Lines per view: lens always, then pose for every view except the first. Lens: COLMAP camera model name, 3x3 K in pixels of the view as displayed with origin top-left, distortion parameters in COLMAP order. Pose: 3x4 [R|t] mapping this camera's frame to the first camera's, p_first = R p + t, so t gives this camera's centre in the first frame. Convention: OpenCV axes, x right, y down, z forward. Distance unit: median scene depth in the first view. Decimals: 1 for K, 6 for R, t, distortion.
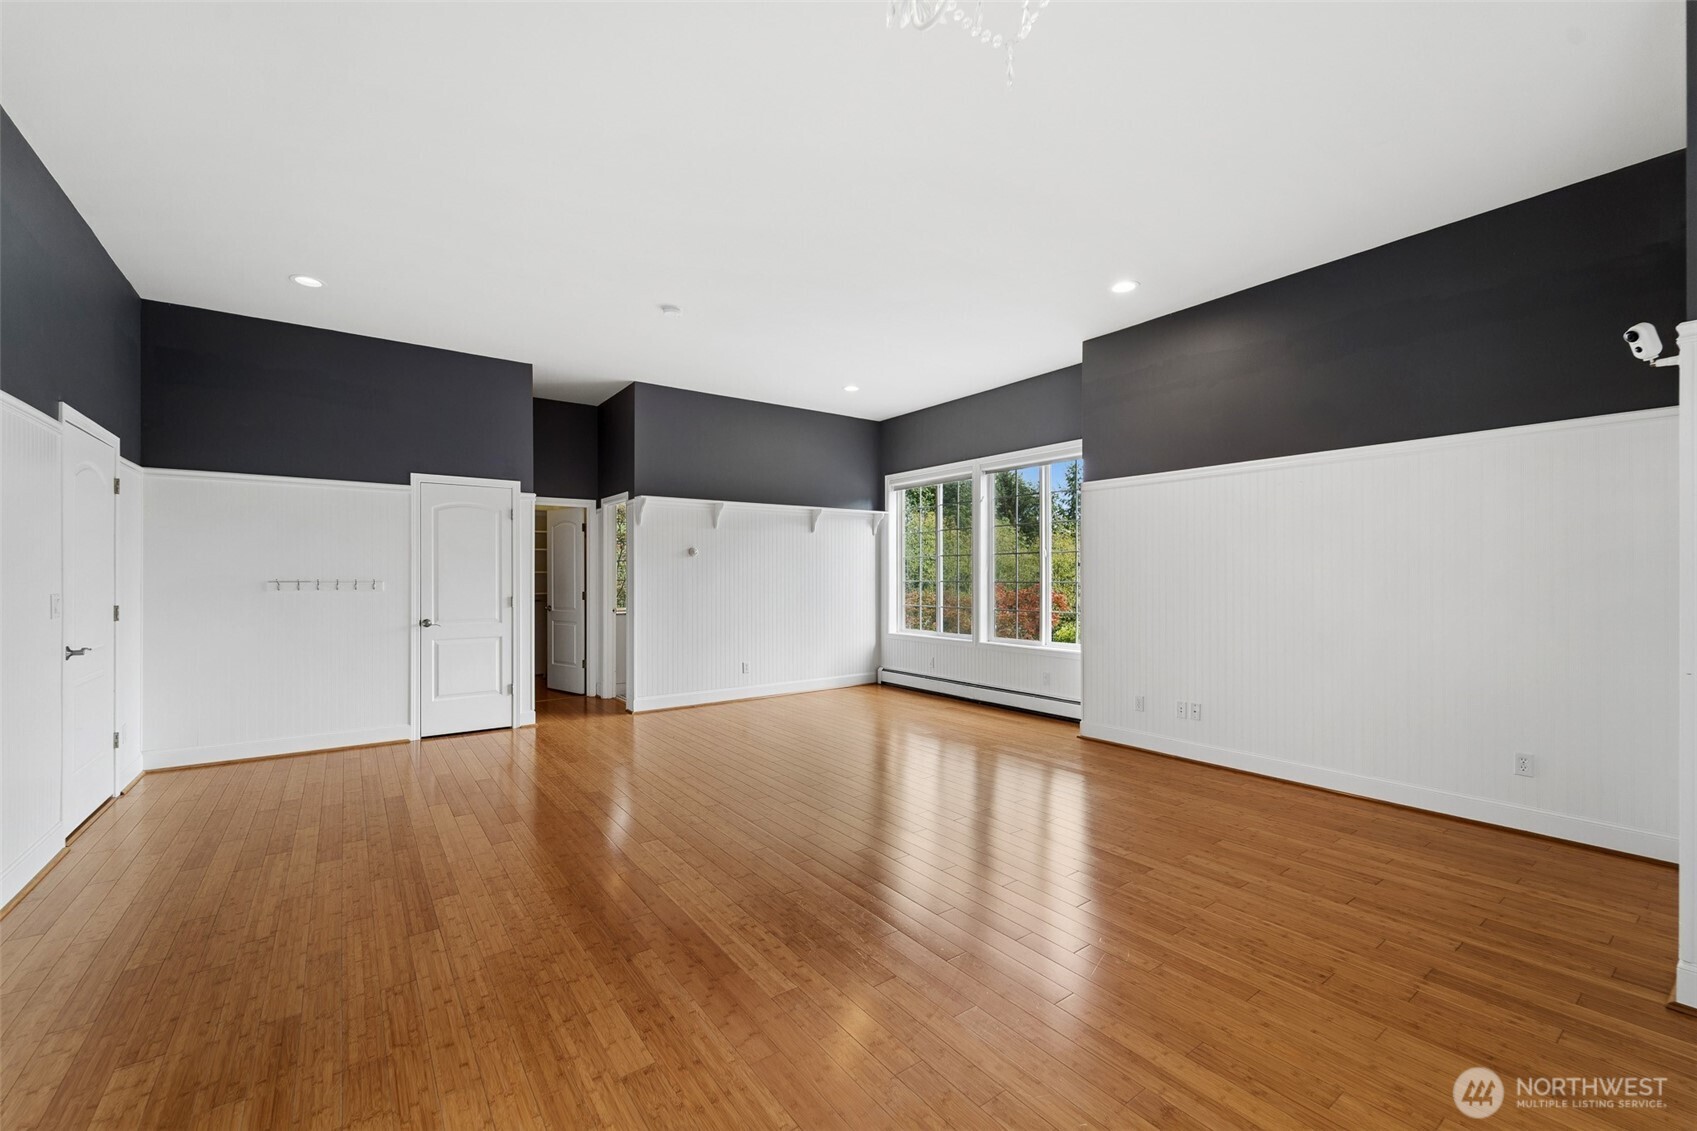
lens RADIAL K [[700.7, 0, 849.3], [0, 700.7, 568.0], [0, 0, 1]] dist [0.008349, -0.000899]
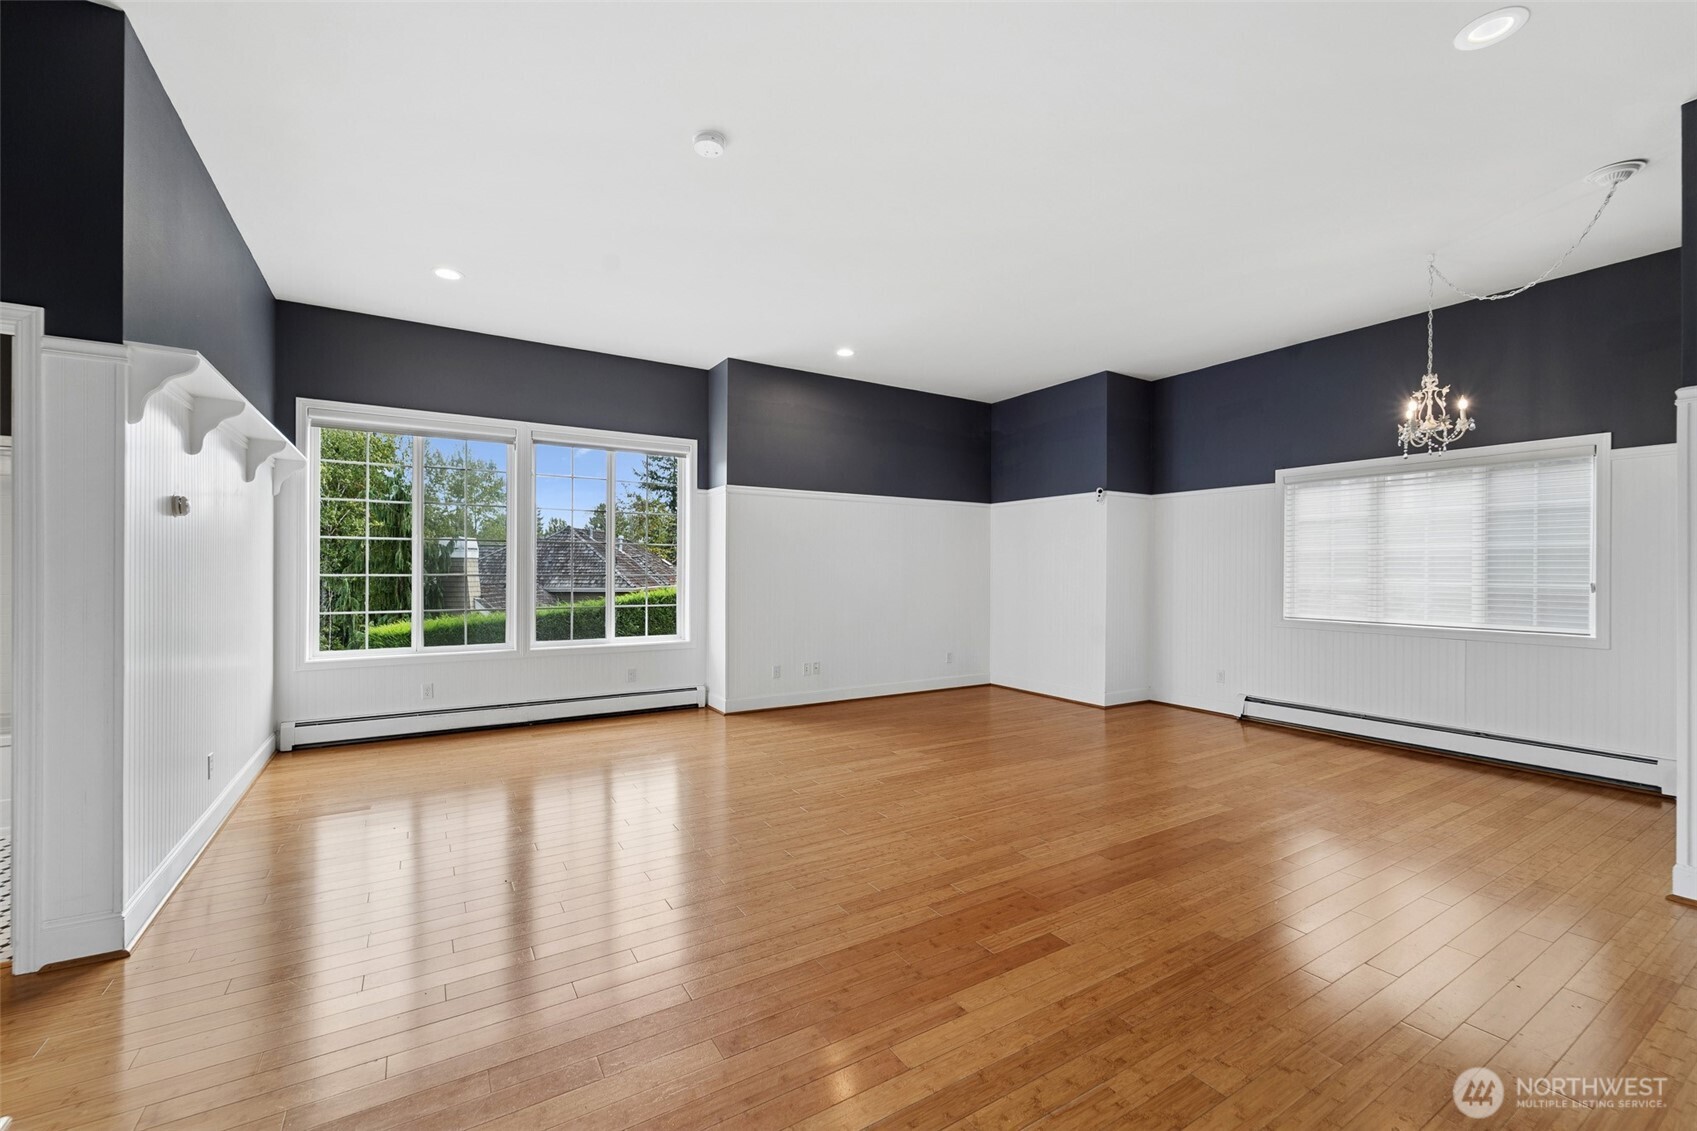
lens RADIAL K [[700.7, 0, 855.3], [0, 700.7, 574.2], [0, 0, 1]] dist [0.008349, -0.000899]
pose [[0.060280, -0.005151, 0.998168, -0.804571], [-0.016166, 0.999850, 0.006136, 0.009188], [-0.998051, -0.016506, 0.060187, 0.769596]]
